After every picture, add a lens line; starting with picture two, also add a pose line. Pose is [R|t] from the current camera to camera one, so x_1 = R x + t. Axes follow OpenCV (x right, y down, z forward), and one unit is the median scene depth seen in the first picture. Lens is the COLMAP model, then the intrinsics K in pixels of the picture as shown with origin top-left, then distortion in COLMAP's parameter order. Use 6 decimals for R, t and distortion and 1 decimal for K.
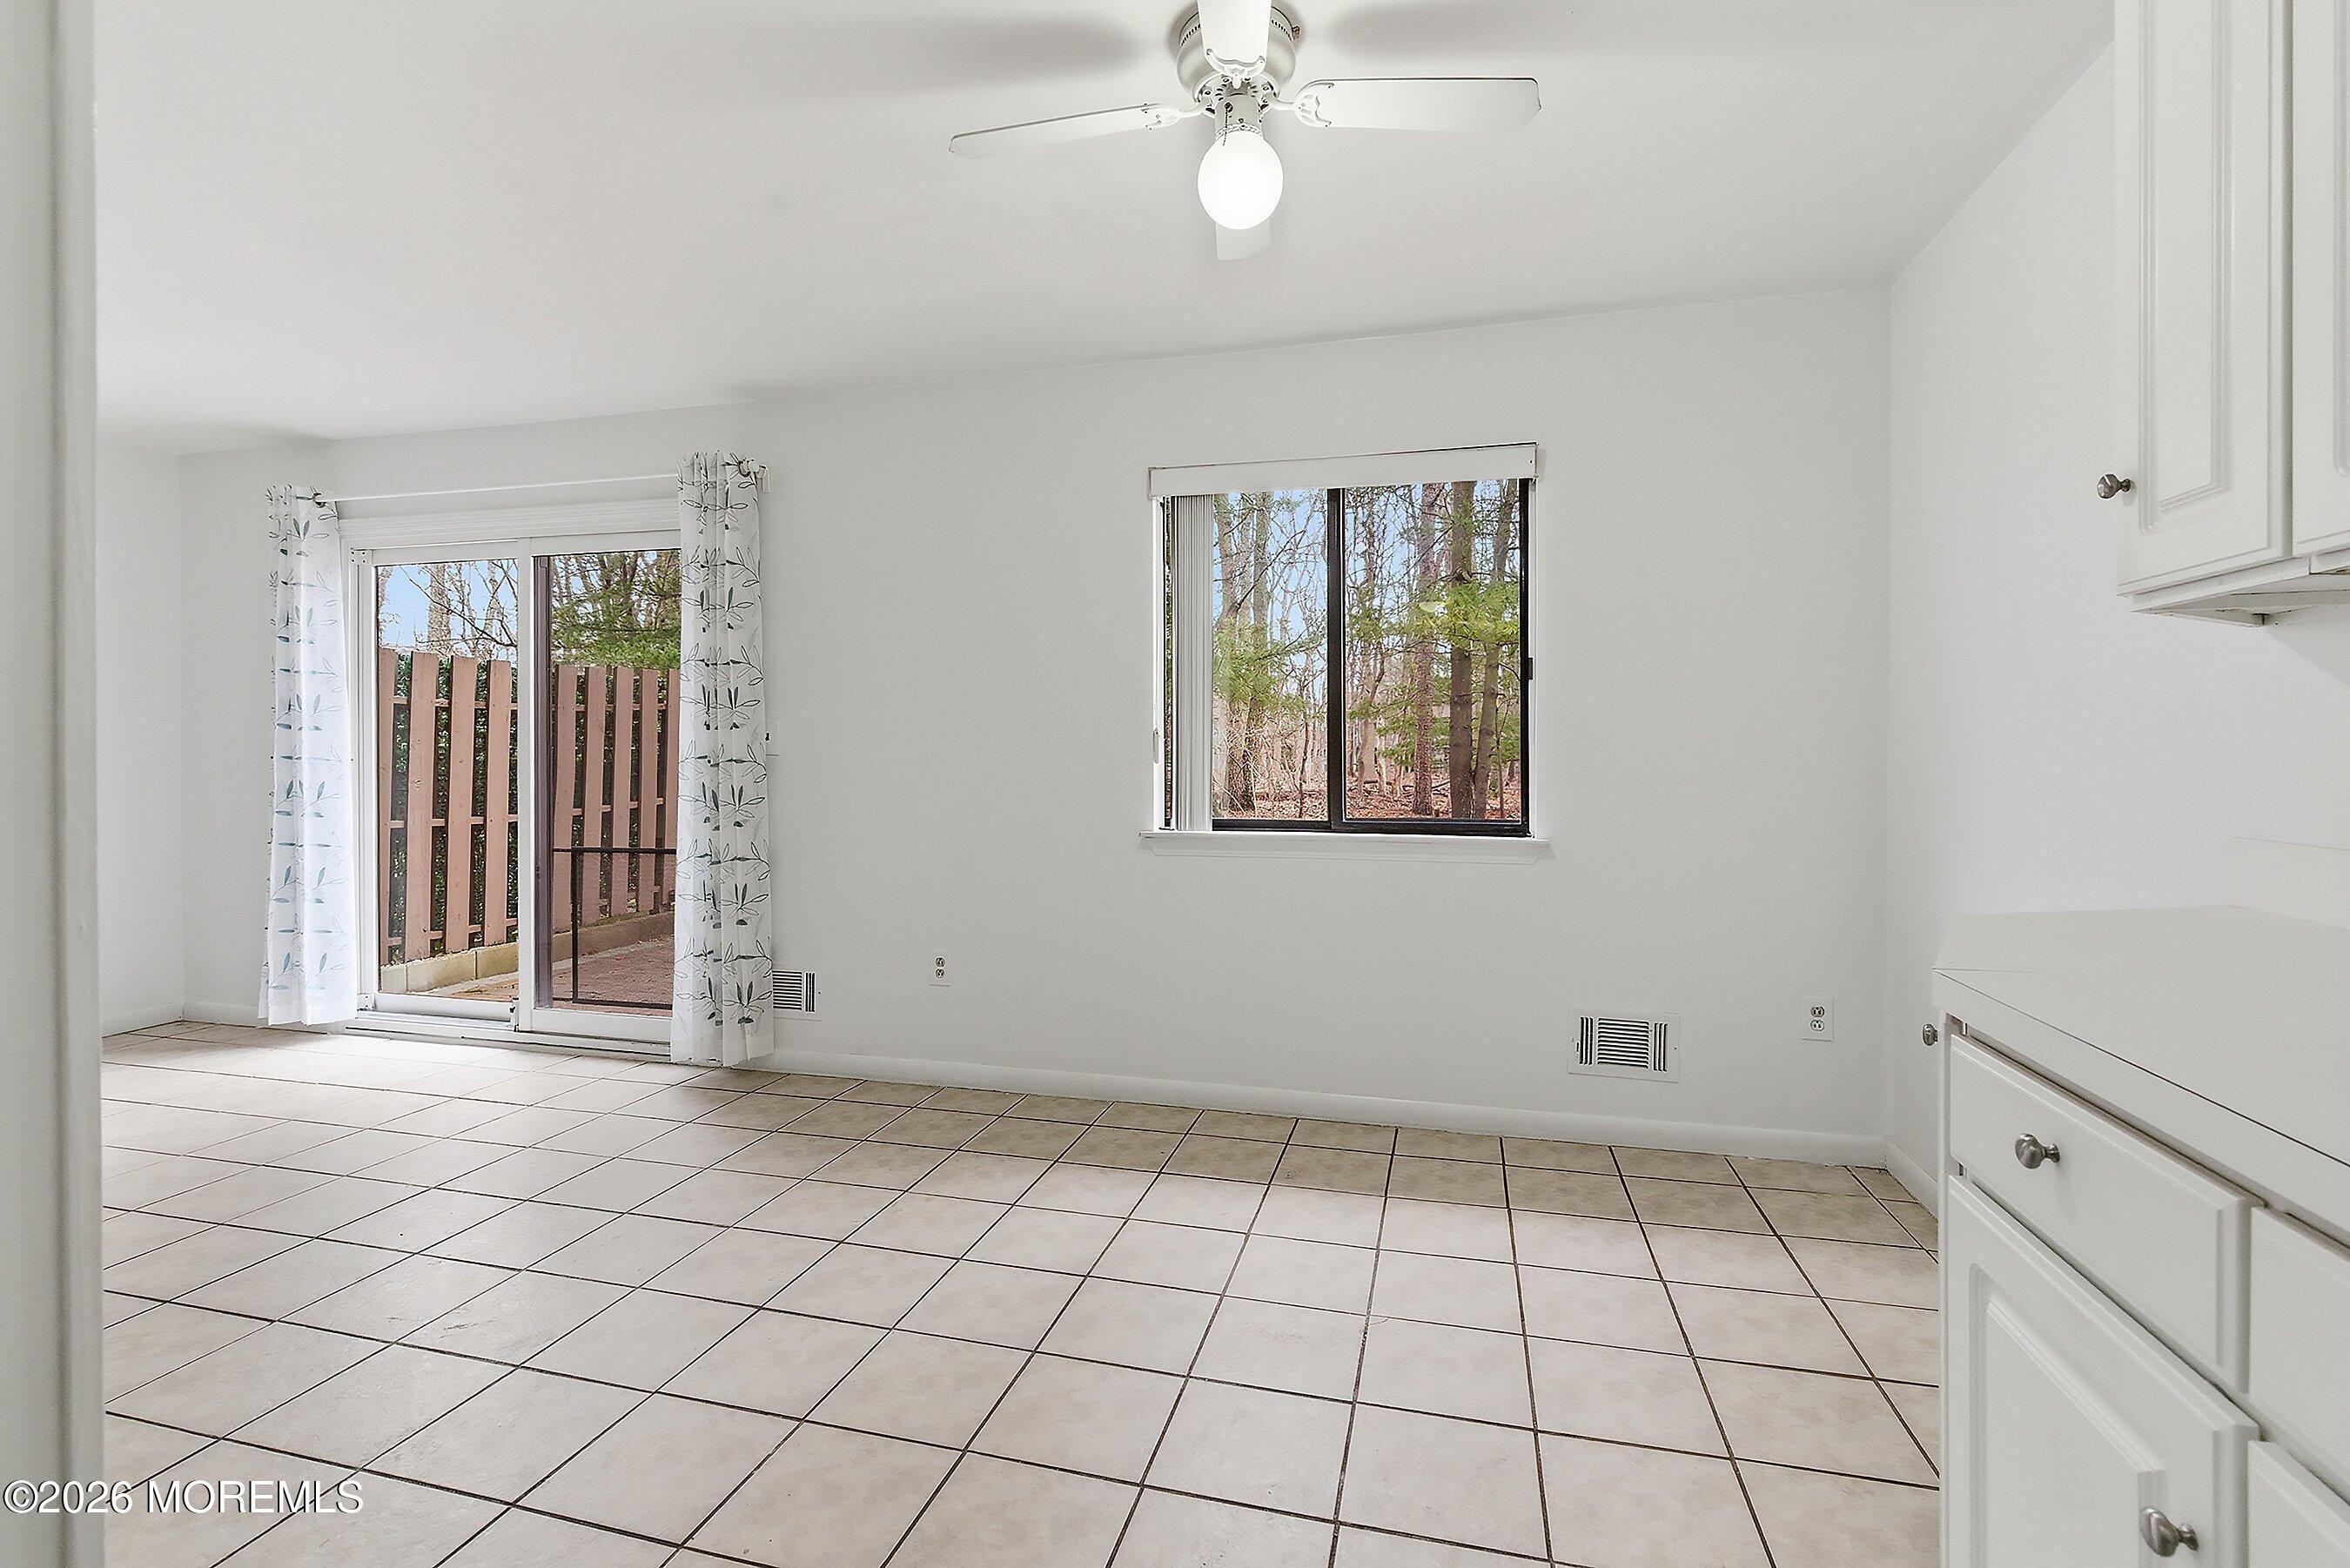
lens RADIAL K [[1089.1, 0, 1178.1], [0, 1089.1, 762.7], [0, 0, 1]] dist [-0.001332, -0.000087]
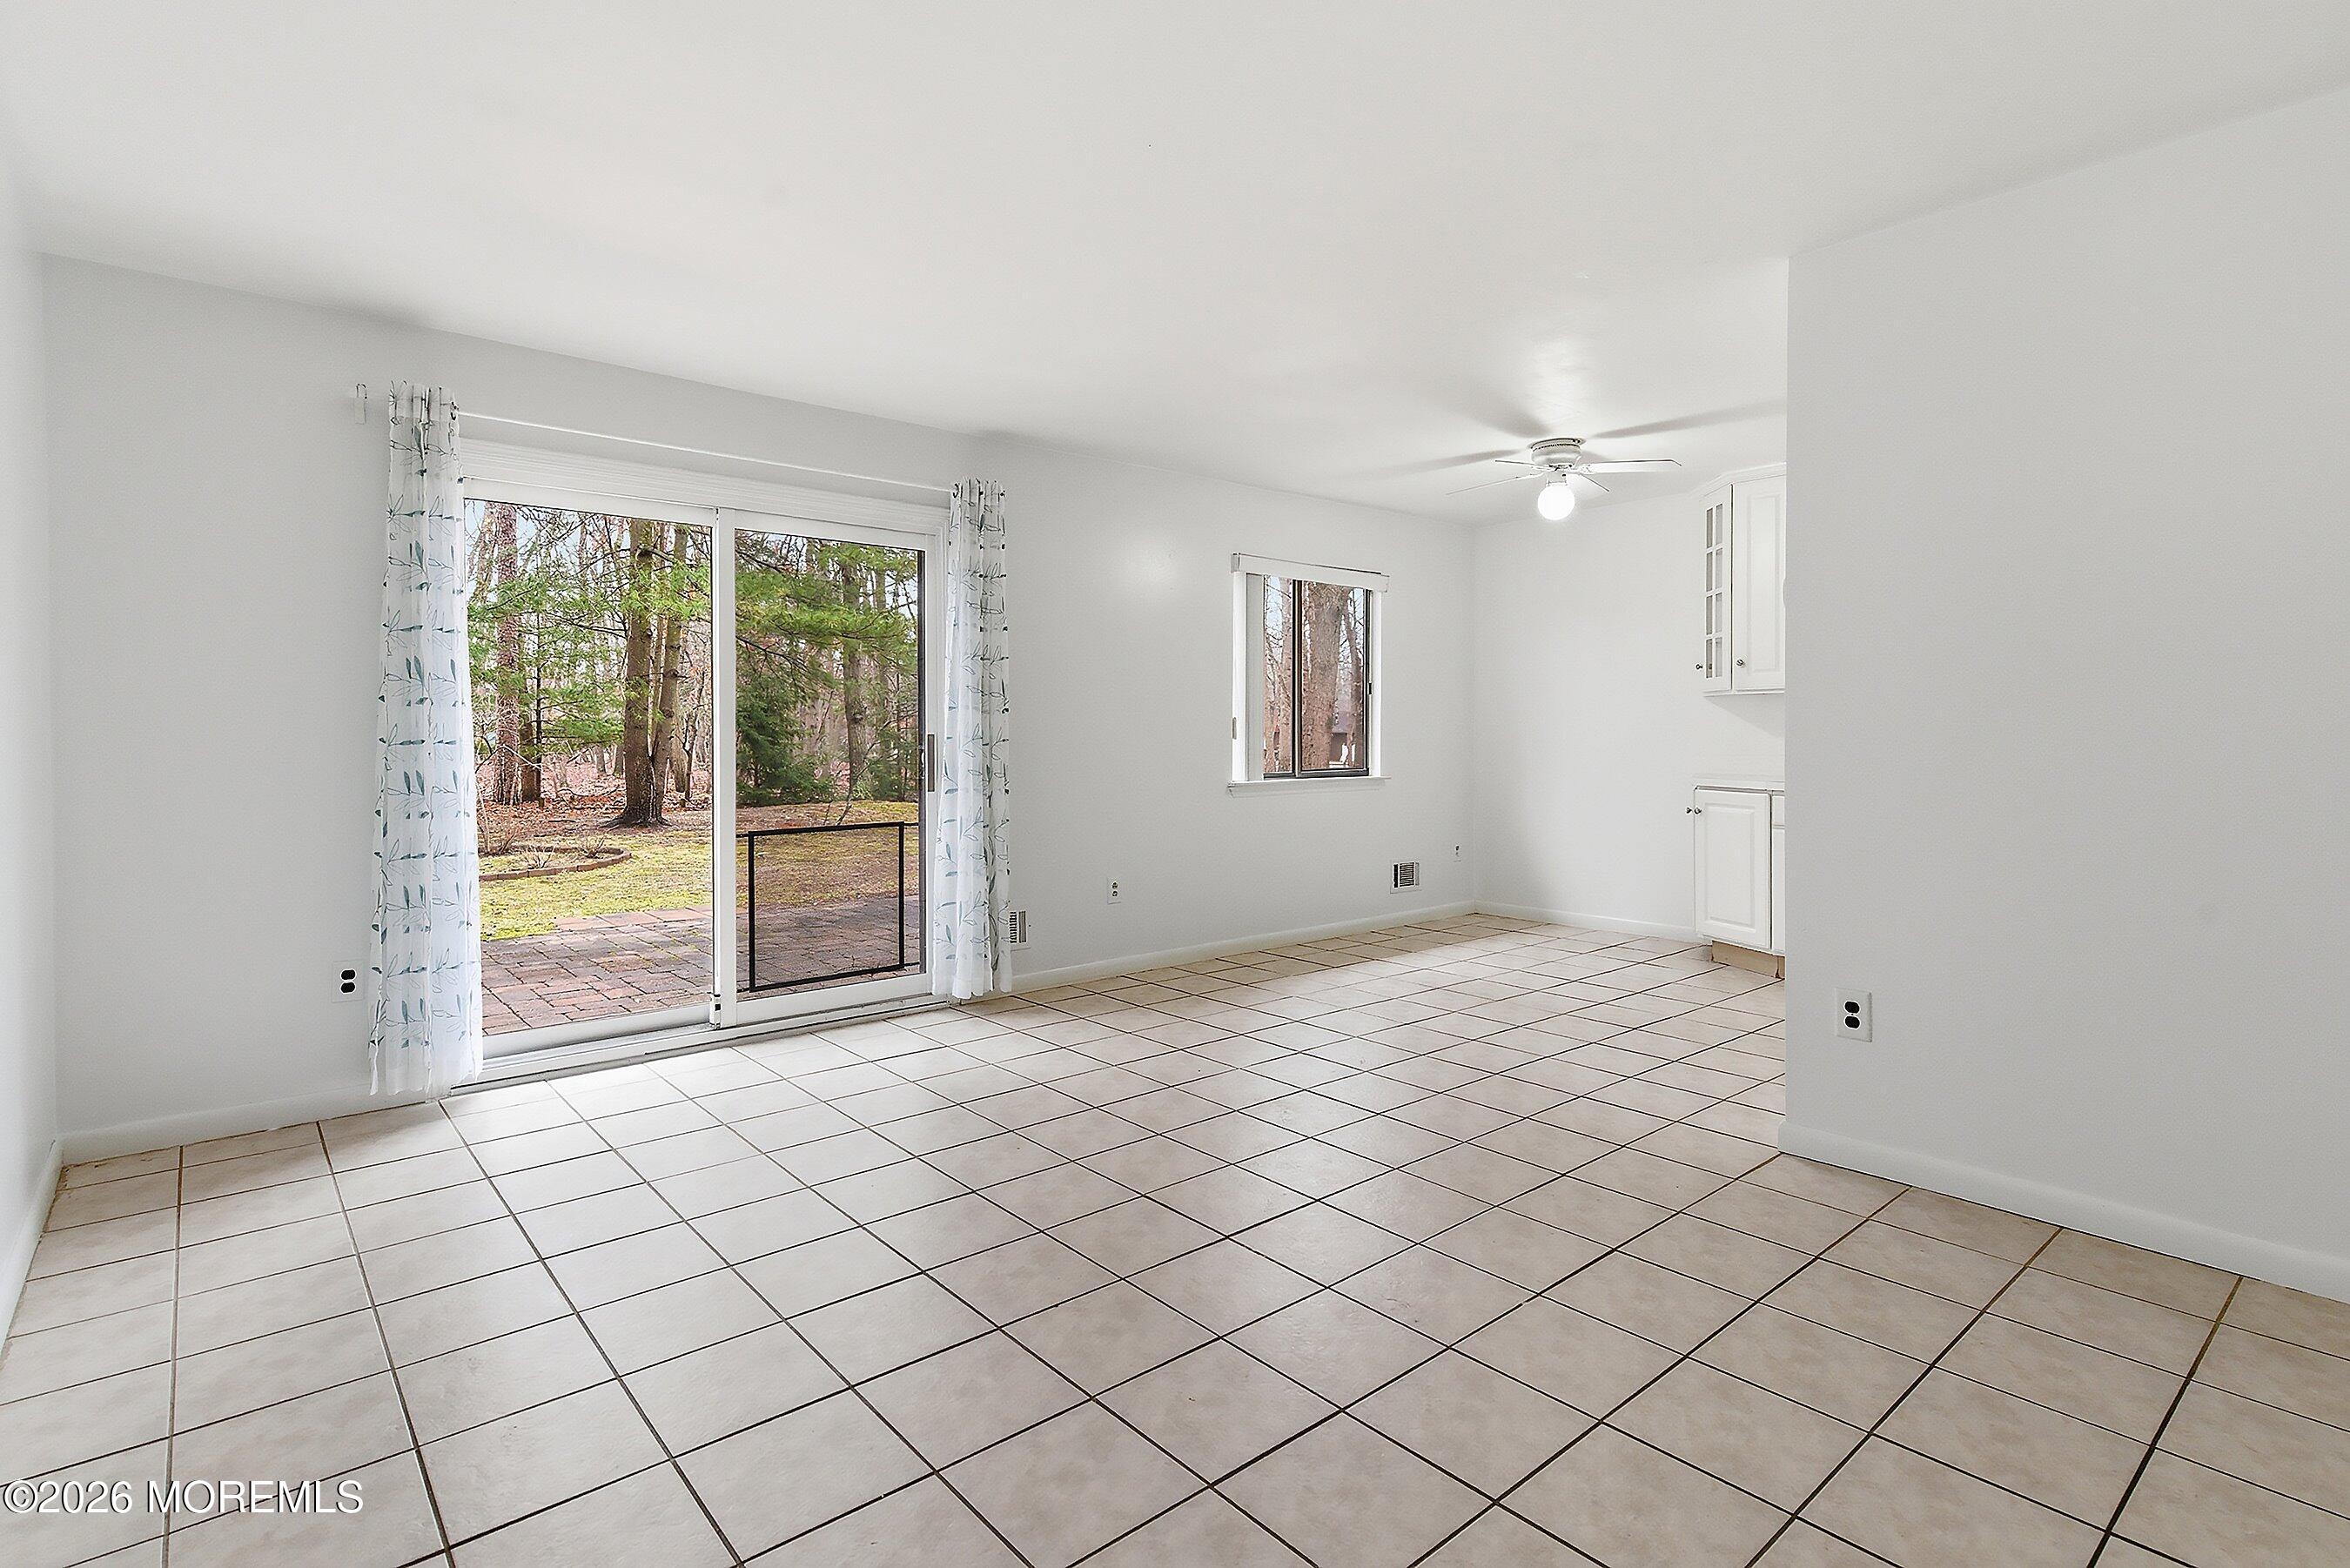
lens RADIAL K [[1089.1, 0, 1178.1], [0, 1089.1, 762.7], [0, 0, 1]] dist [-0.001332, -0.000087]
pose [[0.576990, -0.024279, 0.816390, -1.216955], [0.012536, 0.999704, 0.020871, 0.000205], [-0.816655, -0.001808, 0.577123, 0.137195]]
